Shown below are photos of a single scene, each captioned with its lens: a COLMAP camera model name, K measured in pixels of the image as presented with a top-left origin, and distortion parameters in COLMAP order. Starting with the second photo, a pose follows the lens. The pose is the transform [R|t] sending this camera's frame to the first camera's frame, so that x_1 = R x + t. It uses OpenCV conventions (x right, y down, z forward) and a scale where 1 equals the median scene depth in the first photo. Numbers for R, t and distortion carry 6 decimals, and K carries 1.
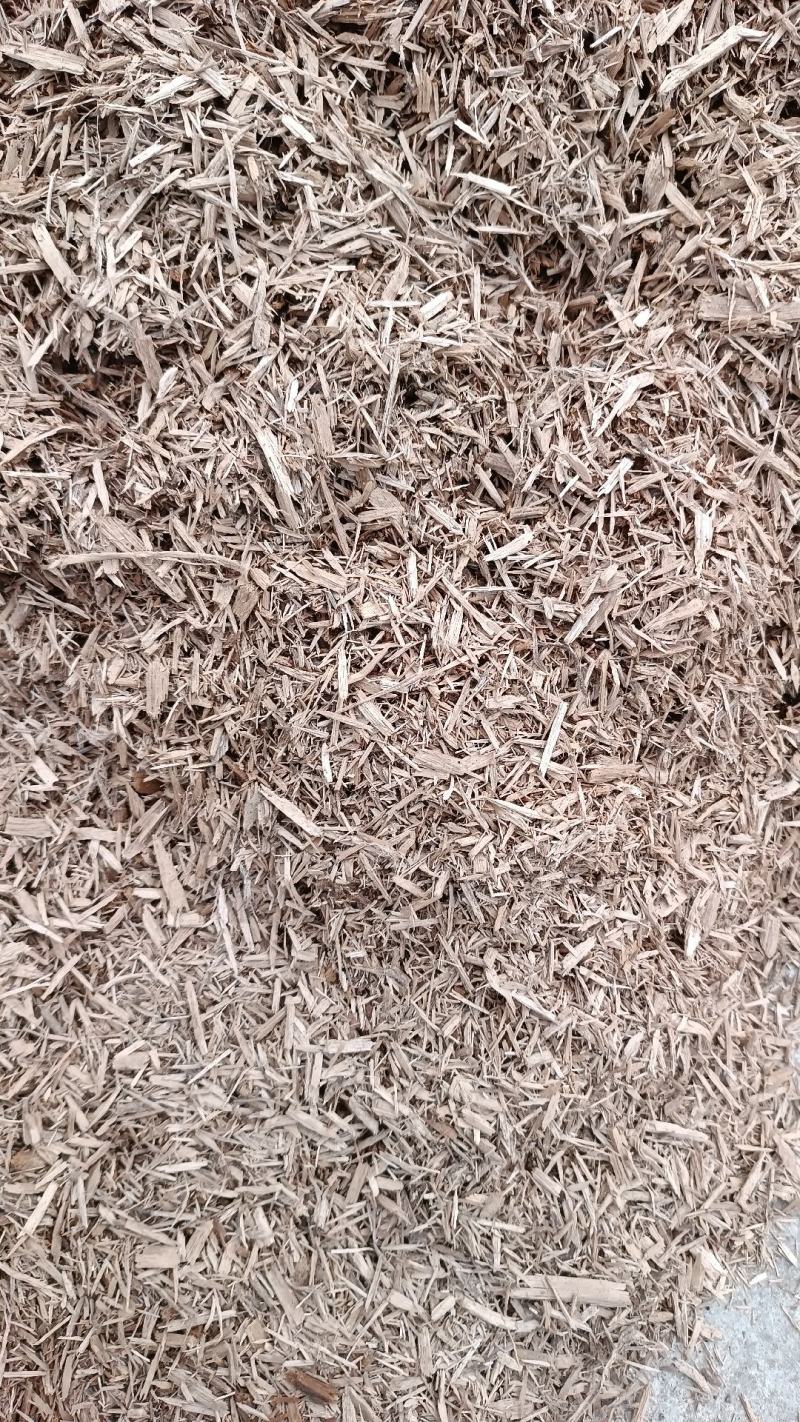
lens RADIAL K [[1029.4, 0, 402.0], [0, 1029.4, 711.5], [0, 0, 1]] dist [0.008325, -0.005110]
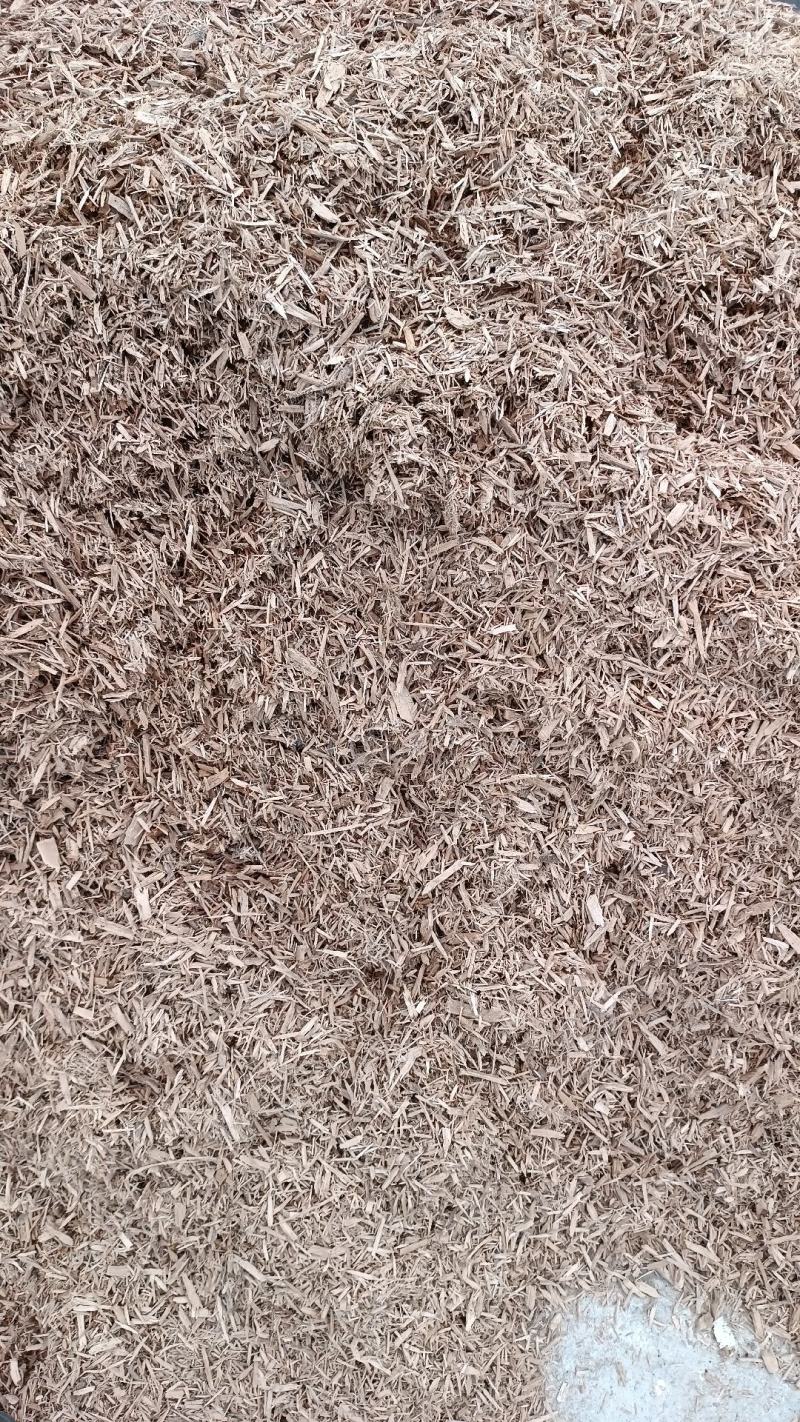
lens RADIAL K [[1029.4, 0, 398.4], [0, 1029.4, 710.2], [0, 0, 1]] dist [0.008325, -0.005110]
pose [[0.997198, -0.042246, -0.061739, 0.335038], [0.040854, 0.998885, -0.023640, -0.894936], [0.062669, 0.021052, 0.997812, -0.949030]]
